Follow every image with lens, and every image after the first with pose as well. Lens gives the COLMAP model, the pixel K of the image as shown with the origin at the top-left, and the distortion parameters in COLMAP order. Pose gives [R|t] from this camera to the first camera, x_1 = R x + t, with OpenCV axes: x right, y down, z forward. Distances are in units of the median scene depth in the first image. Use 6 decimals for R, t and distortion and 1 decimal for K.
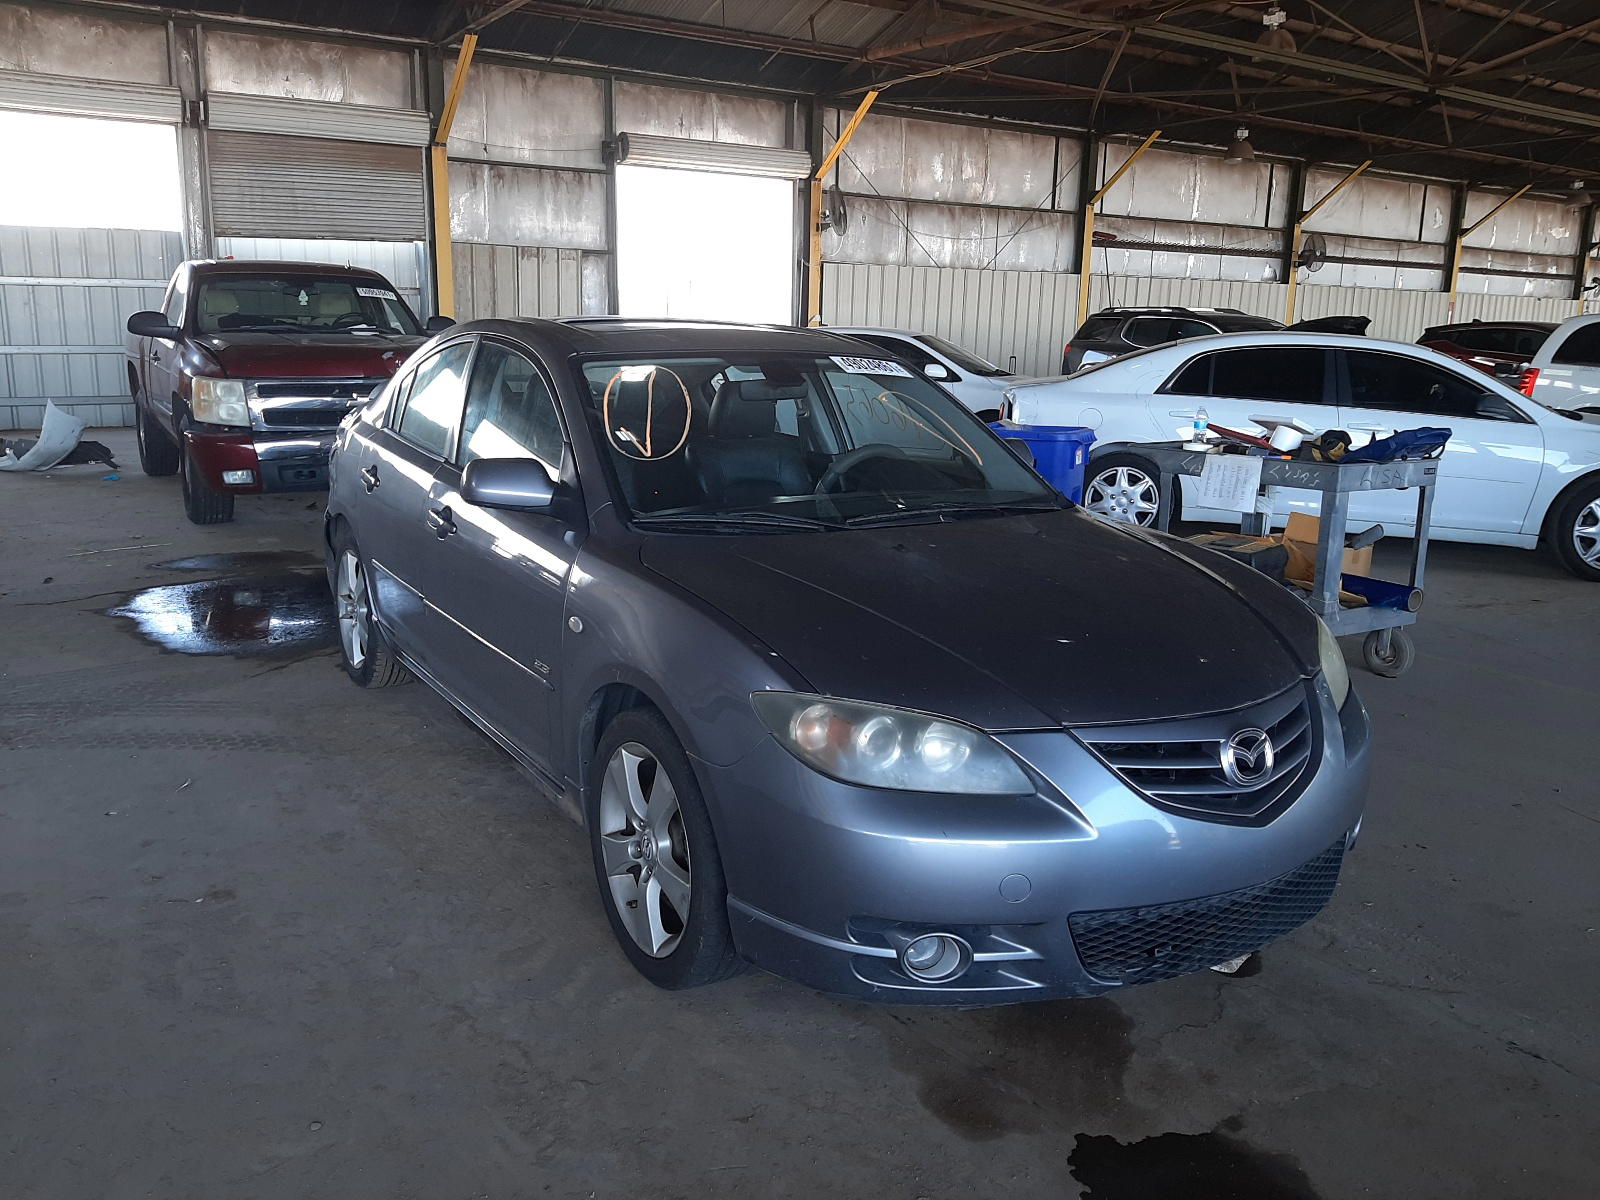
lens RADIAL K [[1231.8, 0, 800.0], [0, 1231.8, 600.0], [0, 0, 1]] dist [0.000994, -0.001532]
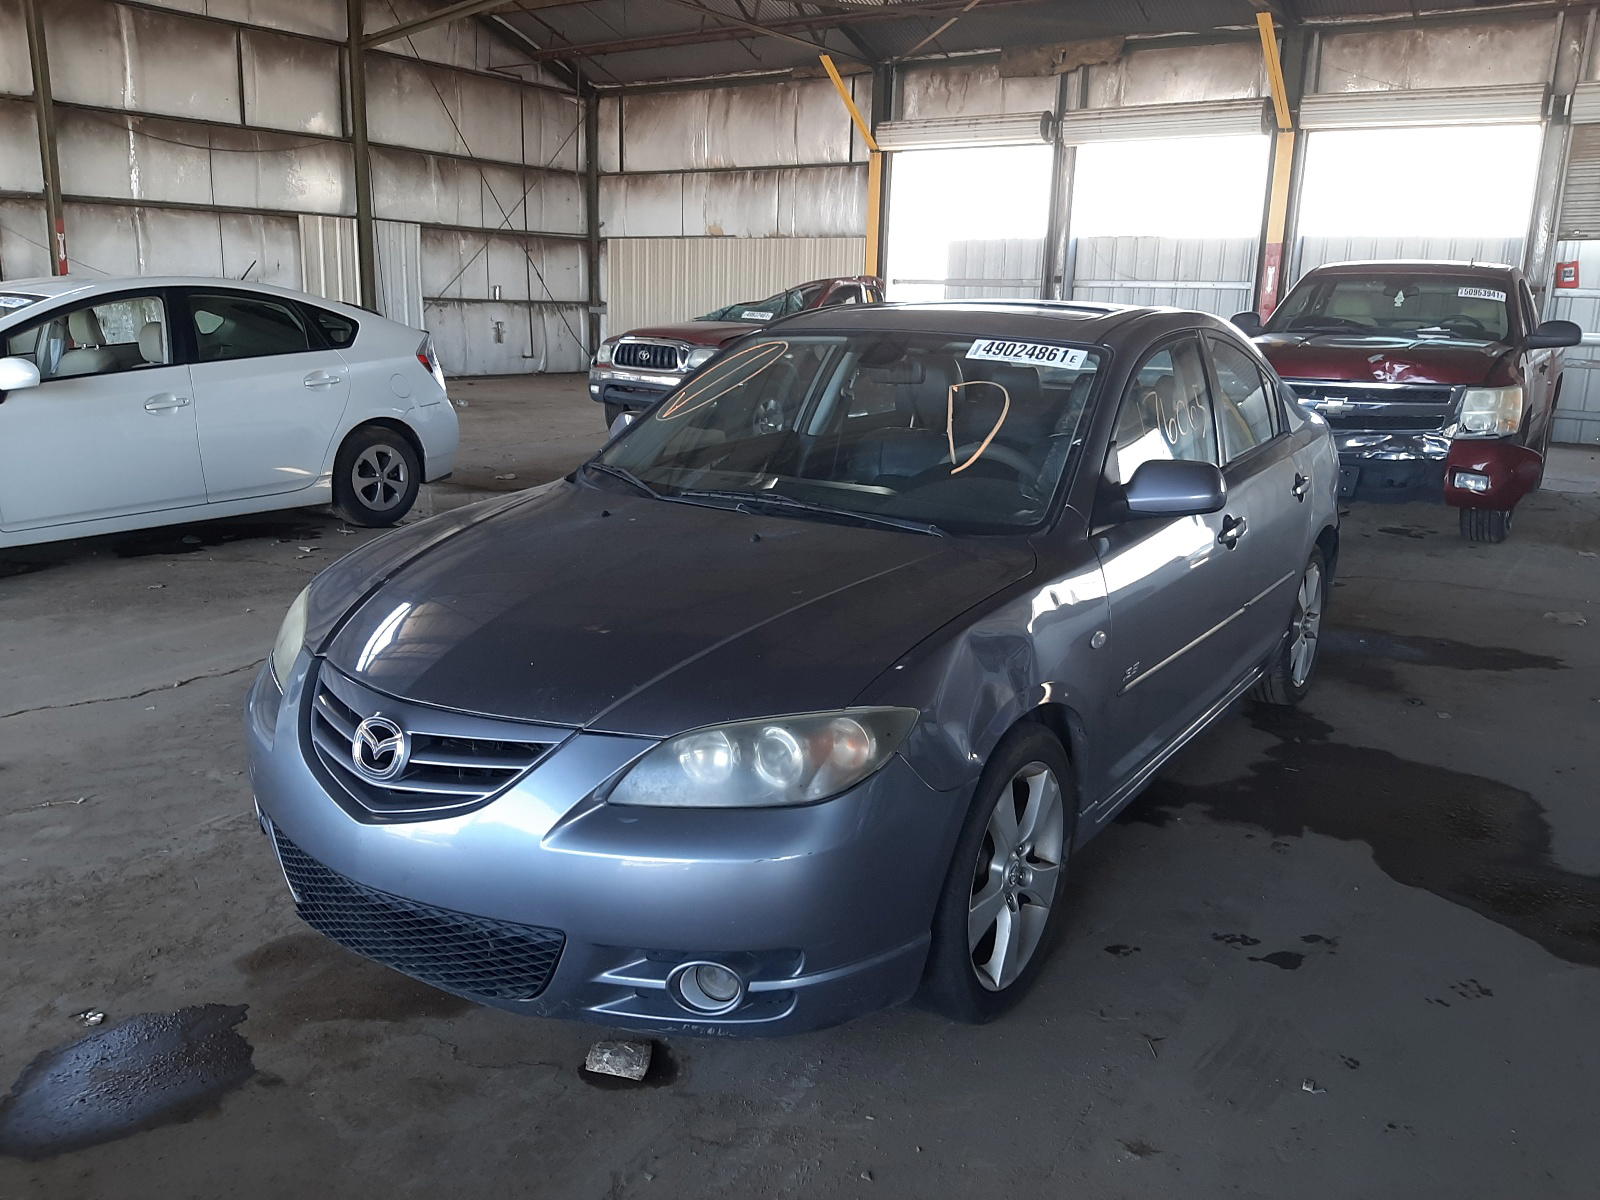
lens RADIAL K [[1252.2, 0, 798.7], [0, 1252.2, 571.8], [0, 0, 1]] dist [0.005336, 0.001119]
pose [[0.420640, 0.190992, -0.886896, 0.295960], [-0.221111, 0.969693, 0.103953, -0.038647], [0.879870, 0.152376, 0.450122, 0.186795]]
